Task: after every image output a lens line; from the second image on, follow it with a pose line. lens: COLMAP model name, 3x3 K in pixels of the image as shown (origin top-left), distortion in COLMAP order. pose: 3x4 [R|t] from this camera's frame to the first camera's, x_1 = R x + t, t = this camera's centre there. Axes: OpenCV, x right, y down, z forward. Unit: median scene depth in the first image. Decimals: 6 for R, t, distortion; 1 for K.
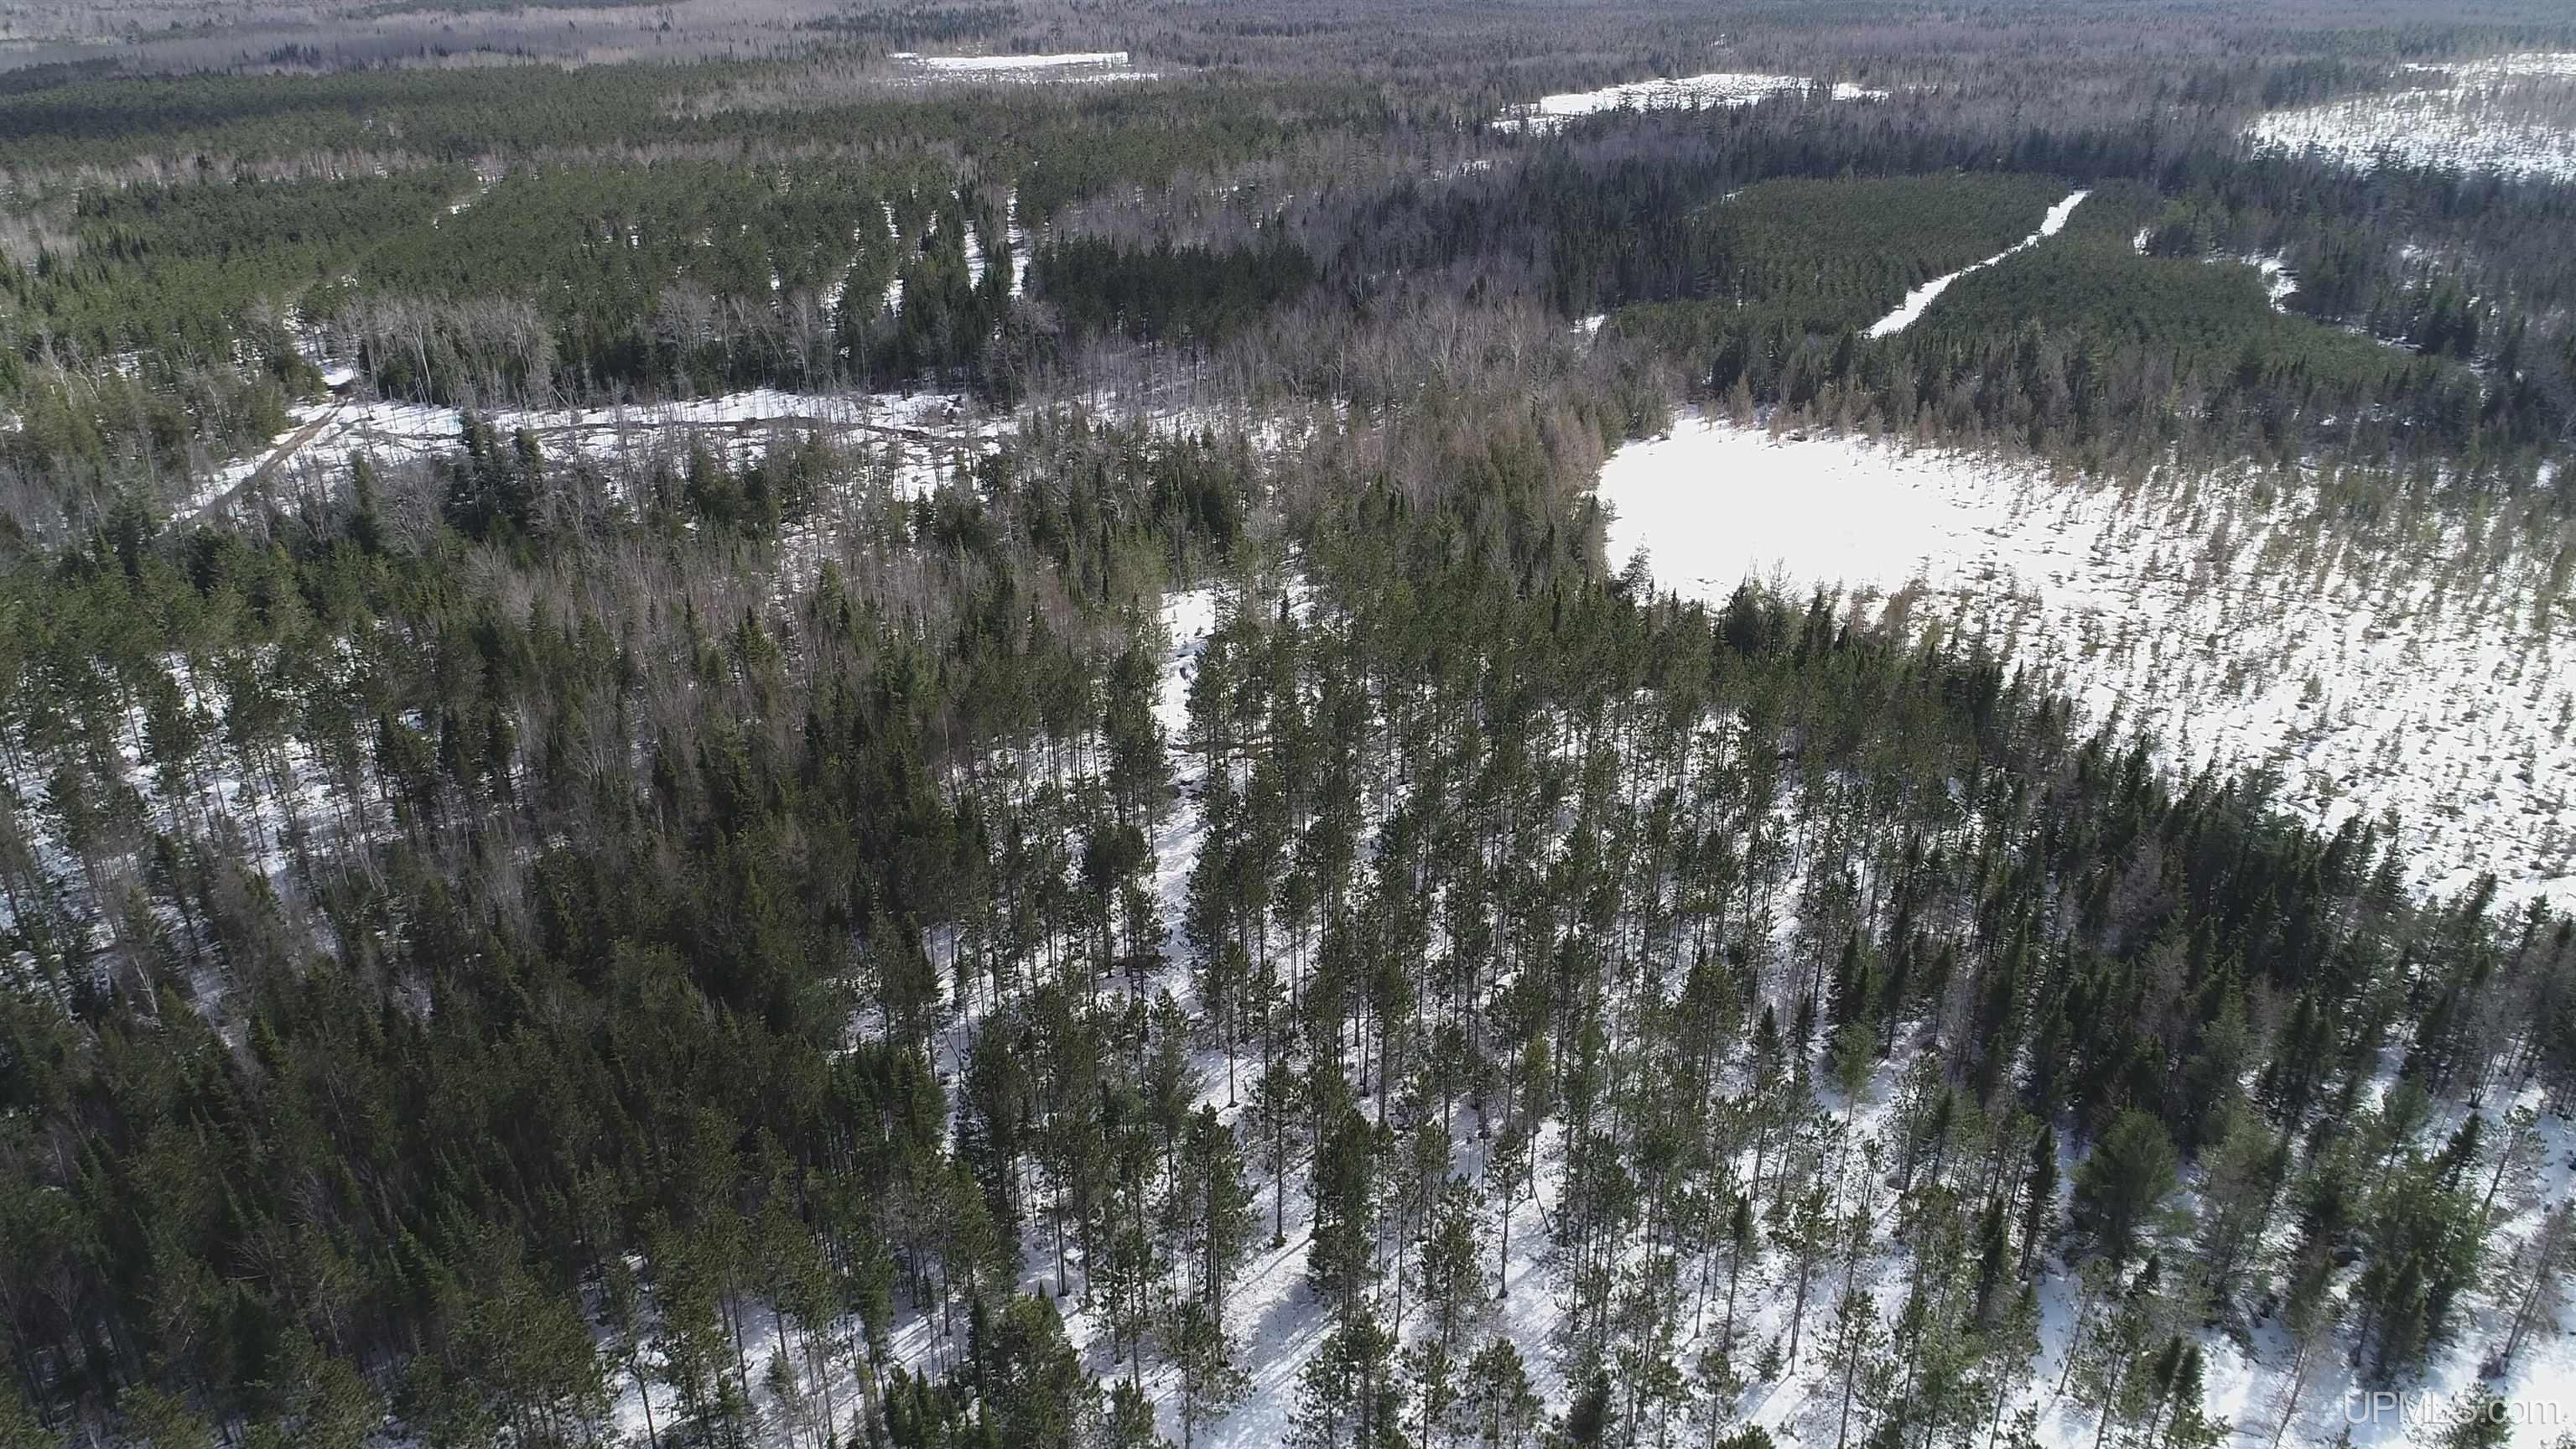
lens RADIAL K [[1795.4, 0, 1288.0], [0, 1795.4, 724.5], [0, 0, 1]] dist [-0.002609, 0.002179]
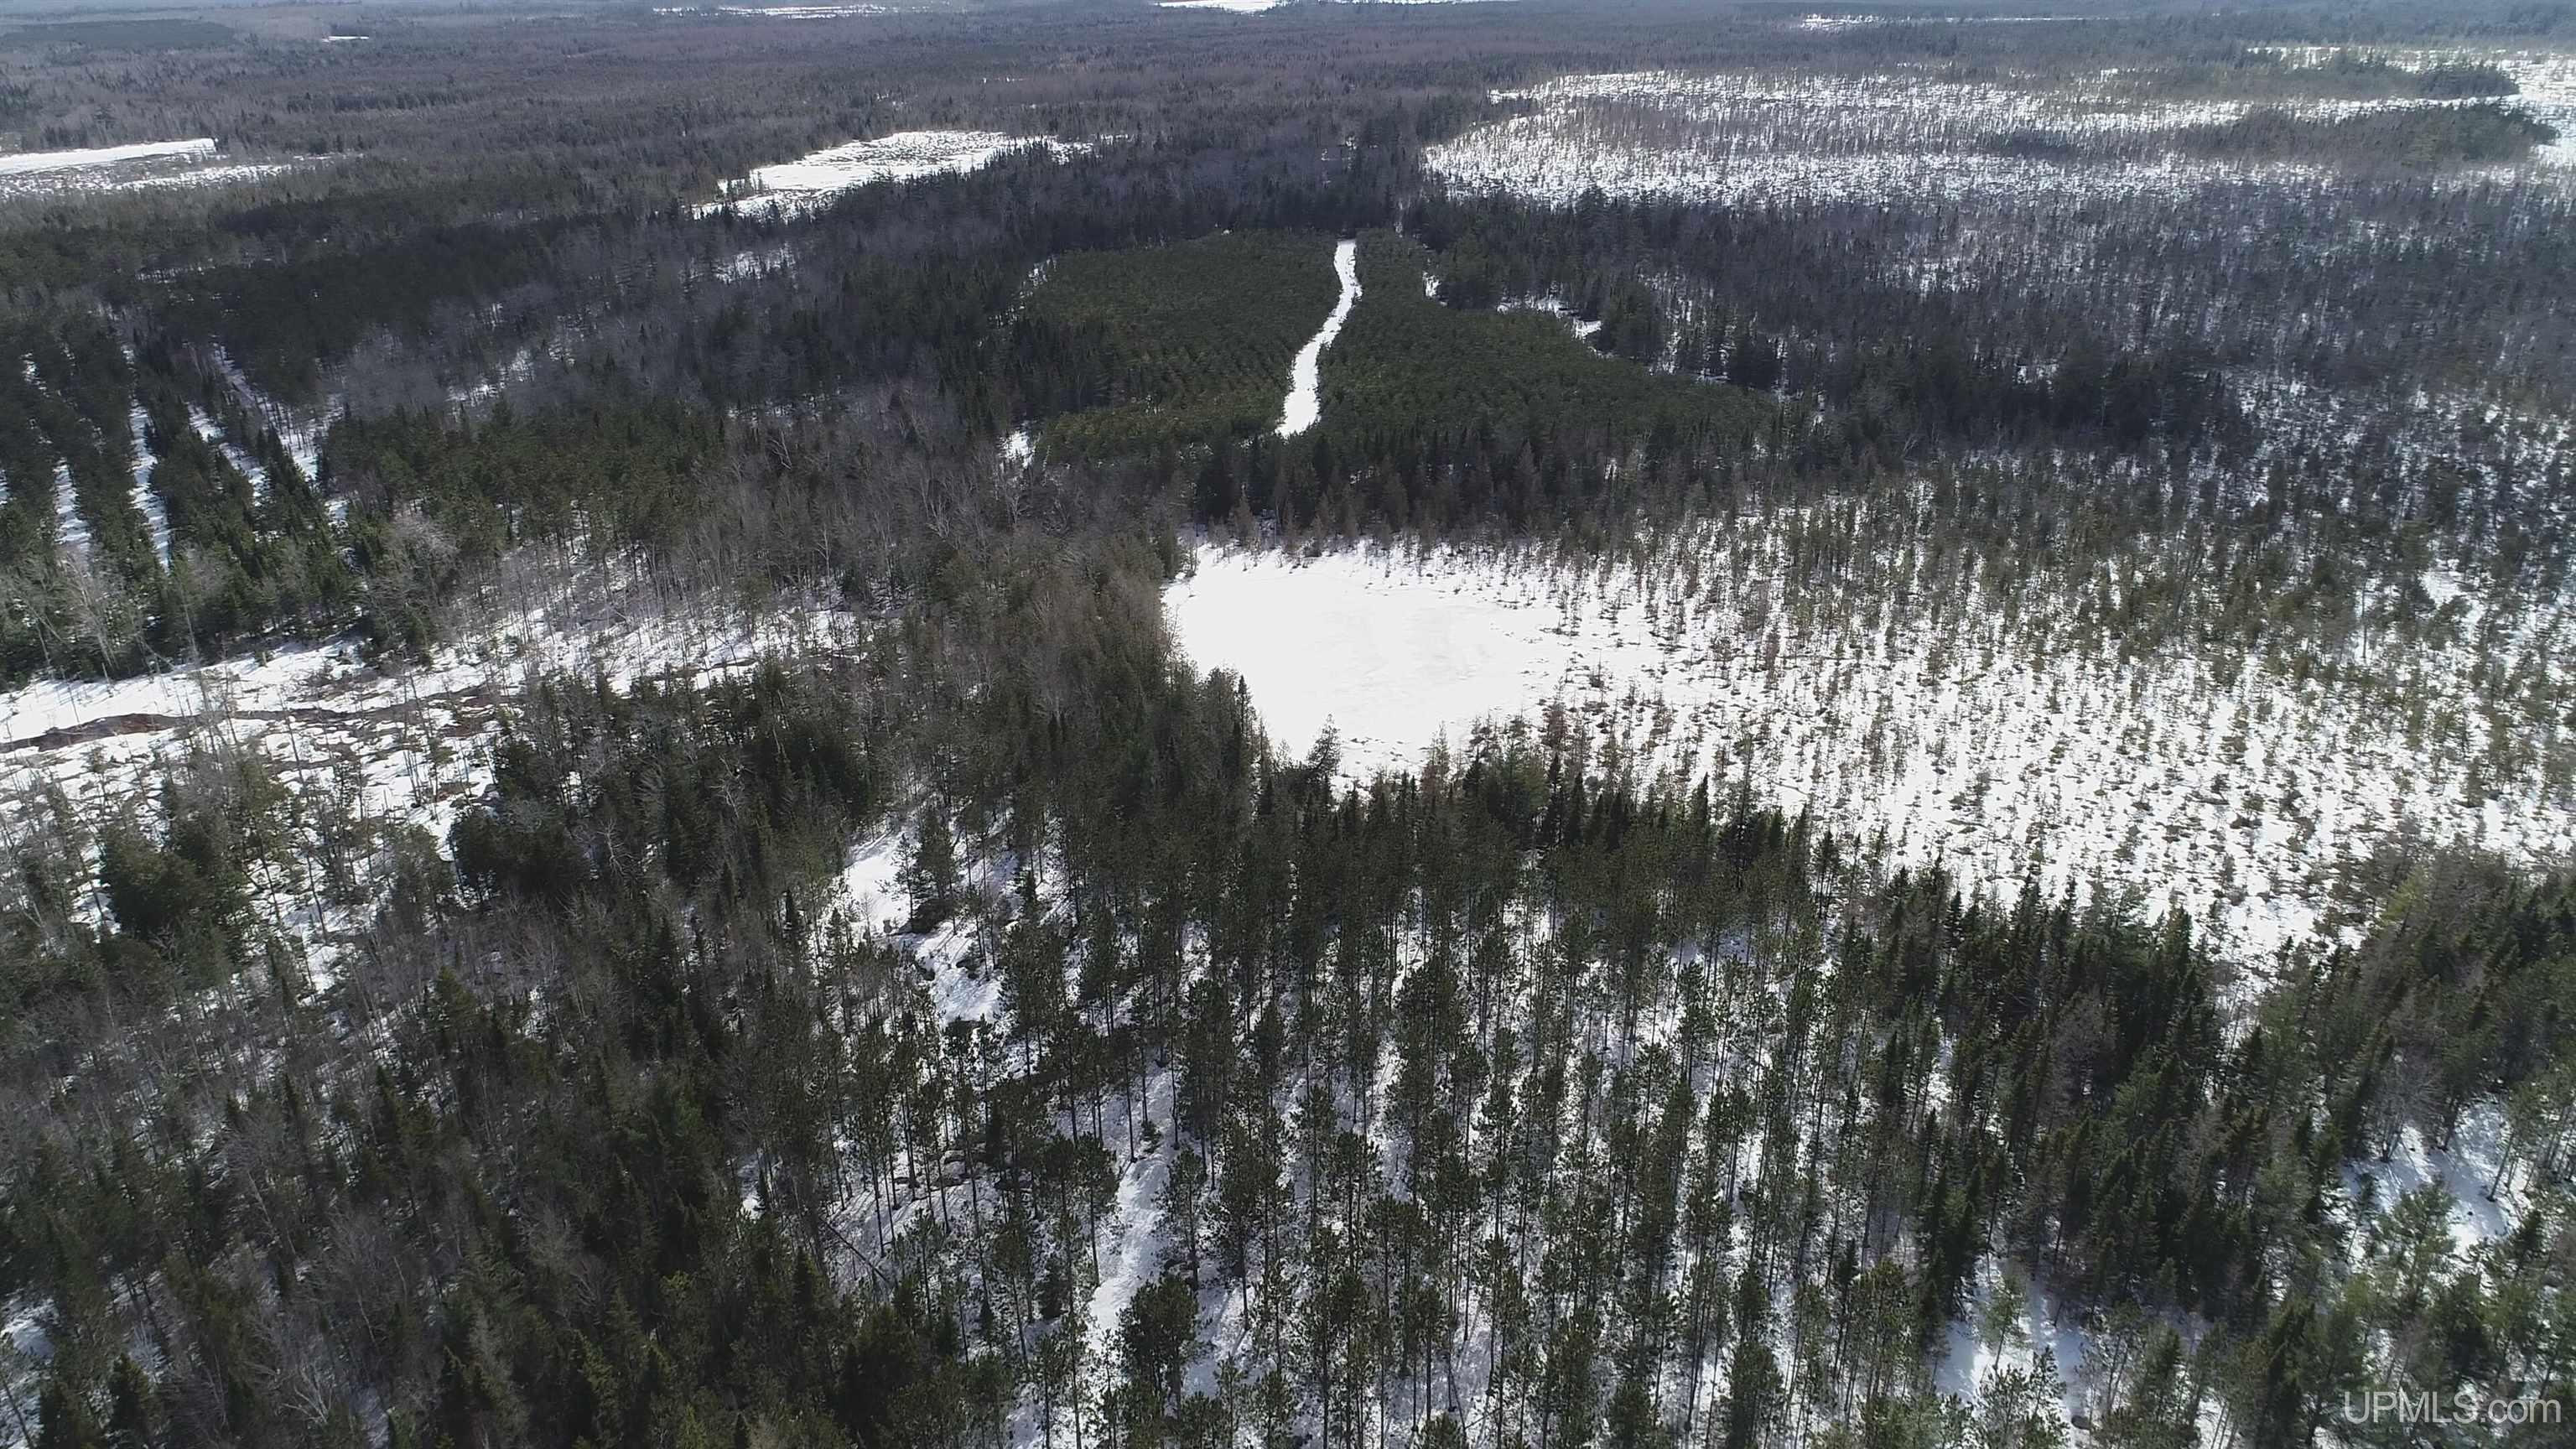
lens RADIAL K [[1795.4, 0, 1288.0], [0, 1795.4, 724.5], [0, 0, 1]] dist [-0.002609, 0.002179]
pose [[0.889102, -0.190428, 0.416214, -0.152352], [0.196567, 0.980076, 0.028510, -0.093019], [-0.413351, 0.056466, 0.908819, 0.103199]]
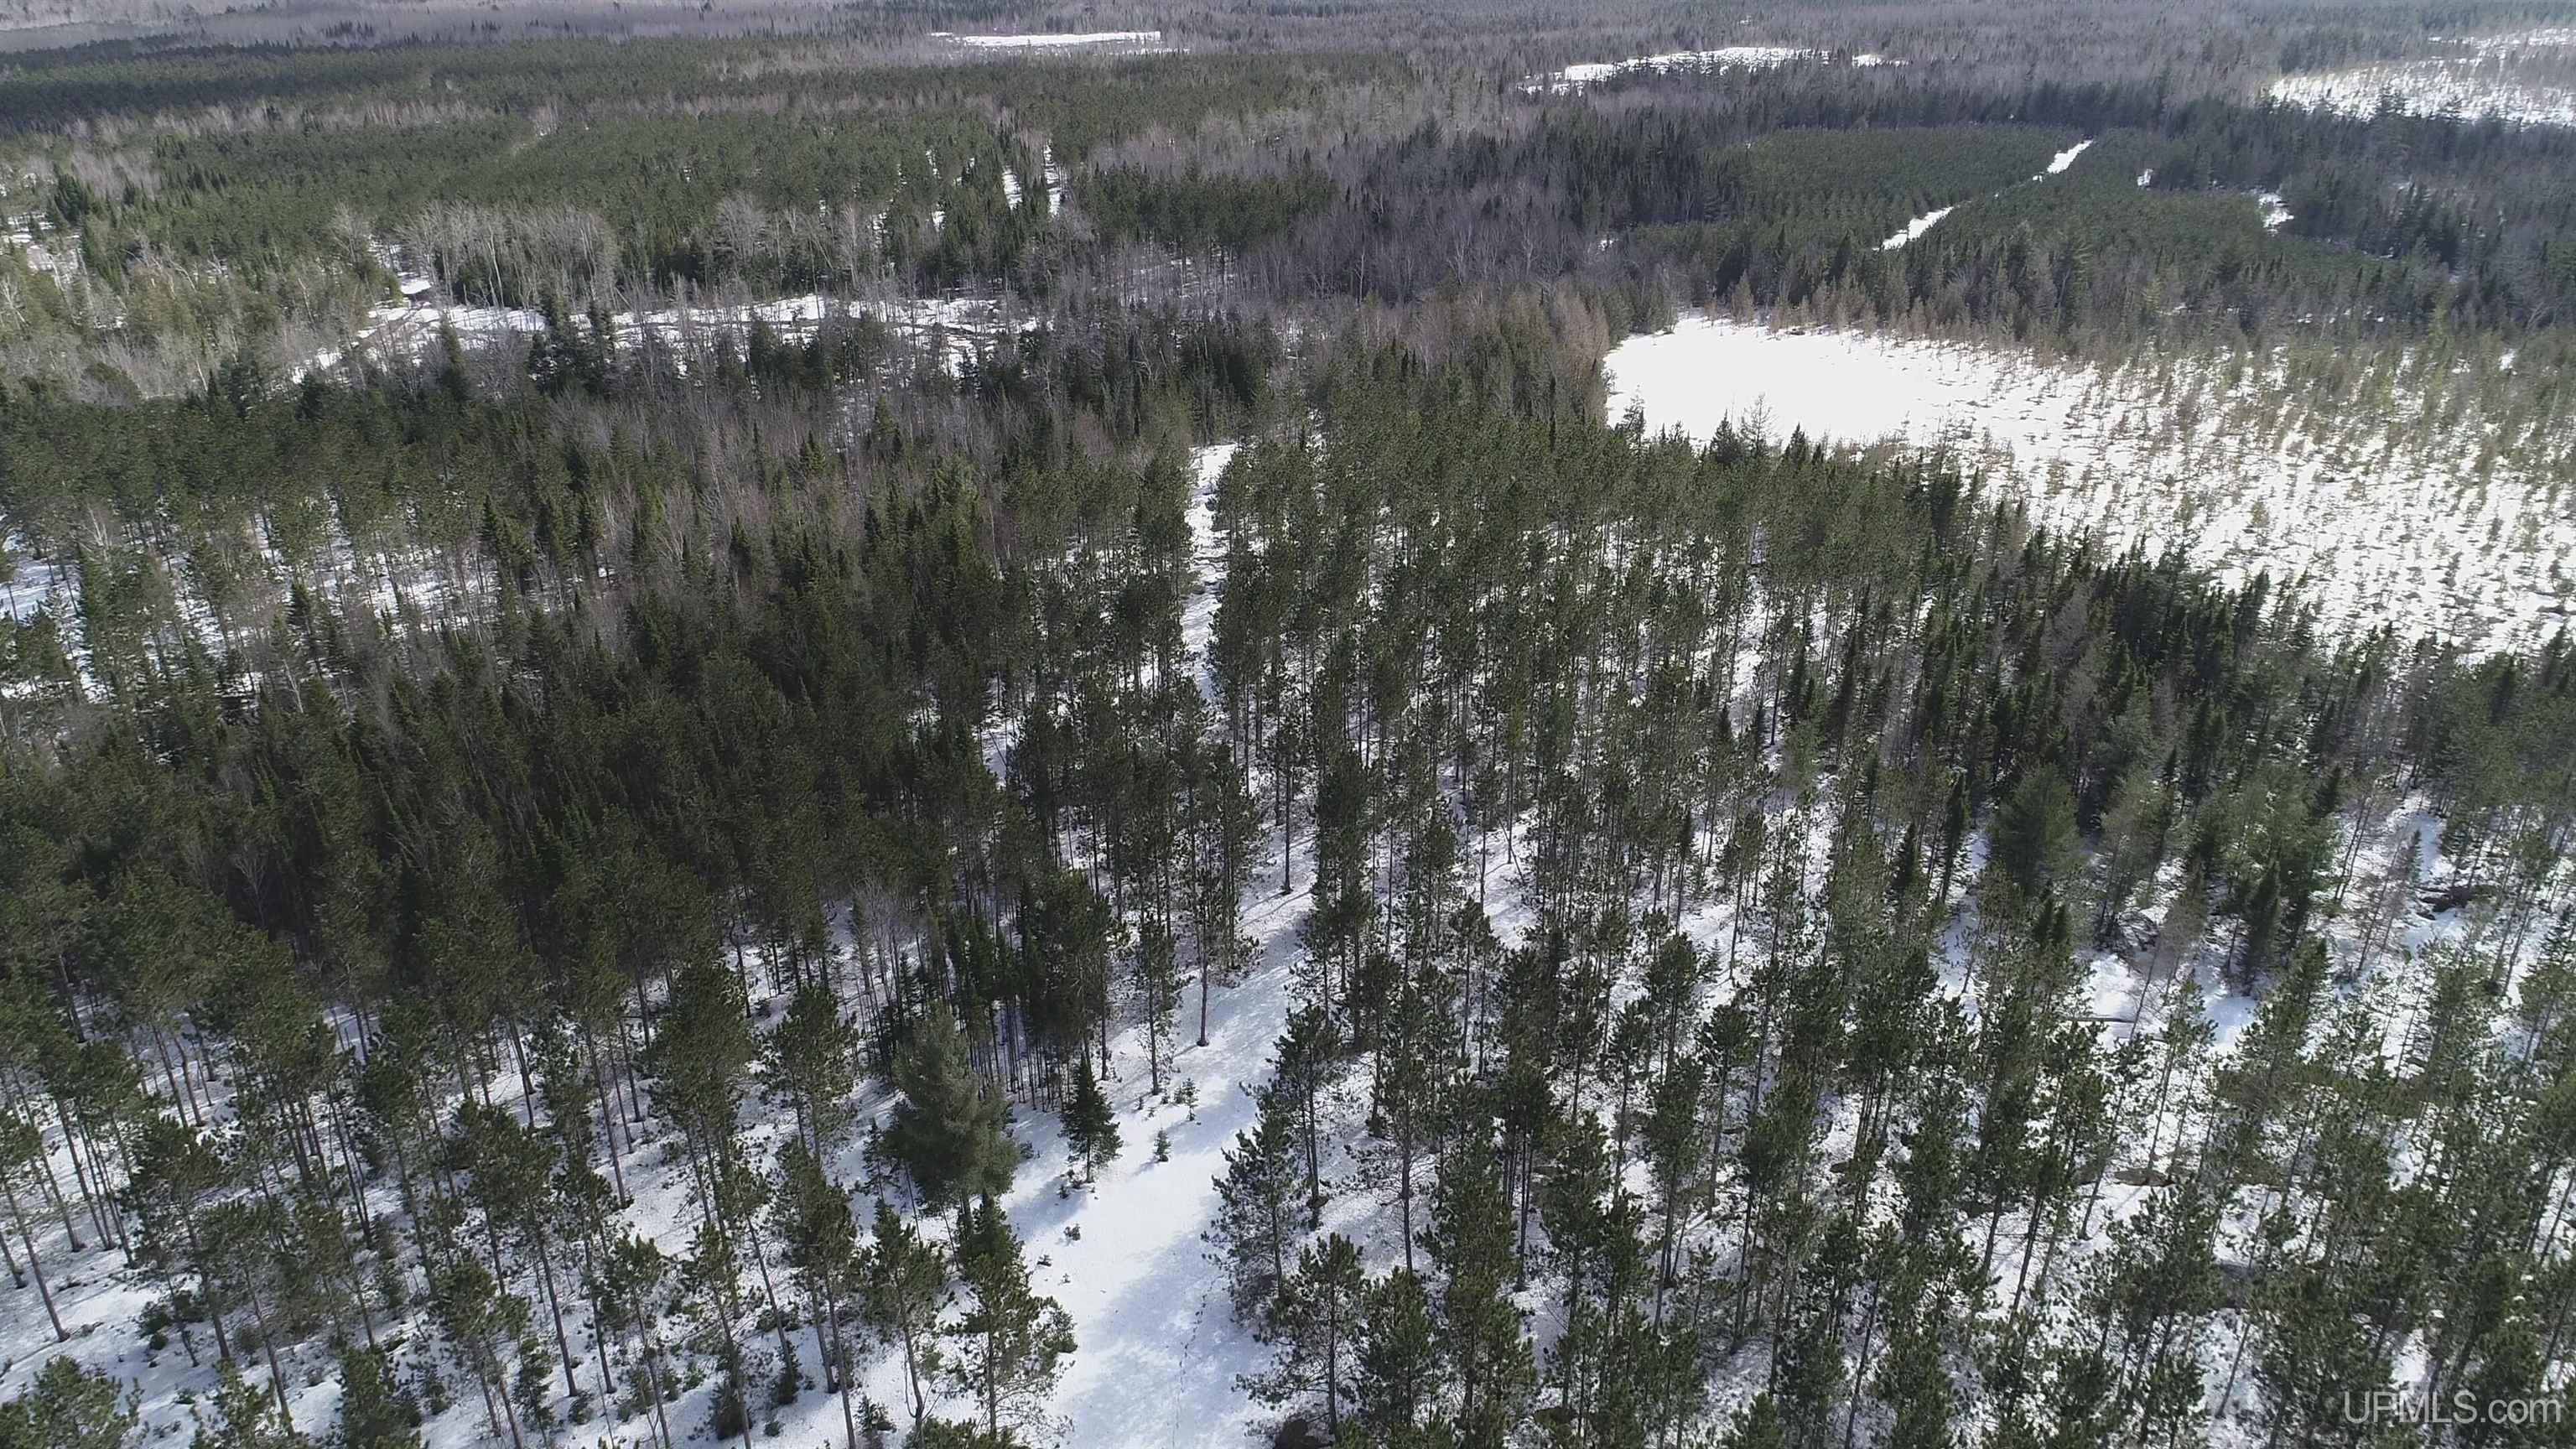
lens RADIAL K [[1795.4, 0, 1288.0], [0, 1795.4, 724.5], [0, 0, 1]] dist [-0.002609, 0.002179]
pose [[0.999856, 0.004816, -0.016292, 0.005027], [-0.004833, 0.999988, -0.000995, 0.068951], [0.016287, 0.001074, 0.999867, -0.052735]]
